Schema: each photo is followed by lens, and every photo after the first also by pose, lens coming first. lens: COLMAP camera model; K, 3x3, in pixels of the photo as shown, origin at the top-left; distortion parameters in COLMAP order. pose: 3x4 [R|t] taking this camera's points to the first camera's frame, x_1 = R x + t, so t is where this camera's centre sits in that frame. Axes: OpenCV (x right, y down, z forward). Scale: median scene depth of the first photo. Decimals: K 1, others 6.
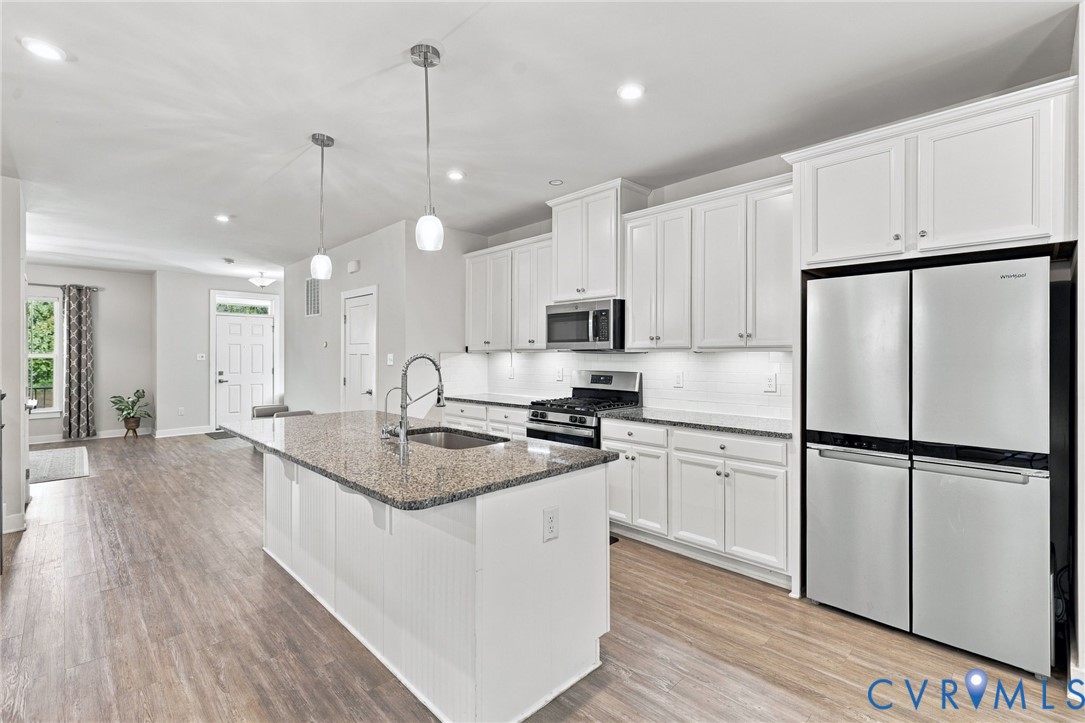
lens RADIAL K [[478.4, 0, 553.2], [0, 478.4, 362.3], [0, 0, 1]] dist [0.005383, 0.000631]
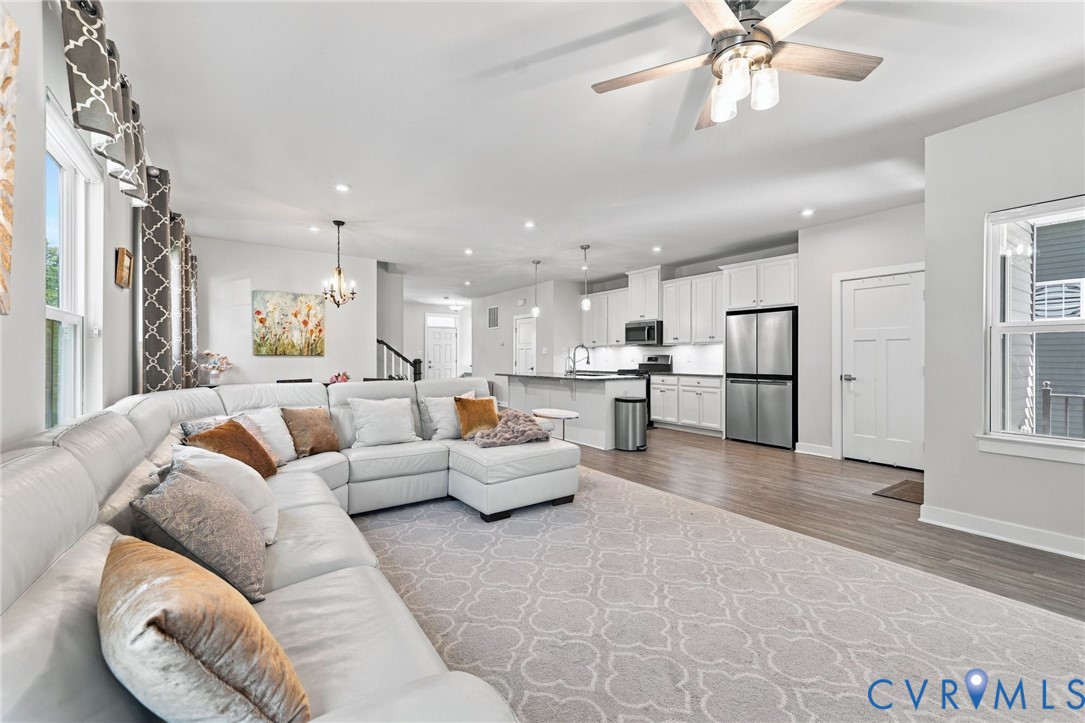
lens RADIAL K [[463.3, 0, 546.4], [0, 463.3, 362.5], [0, 0, 1]] dist [0.012697, -0.001497]
pose [[0.983294, 0.000071, -0.182023, 0.015953], [-0.000522, 0.999997, -0.002426, 0.061047], [0.182022, 0.002480, 0.983291, -1.142543]]
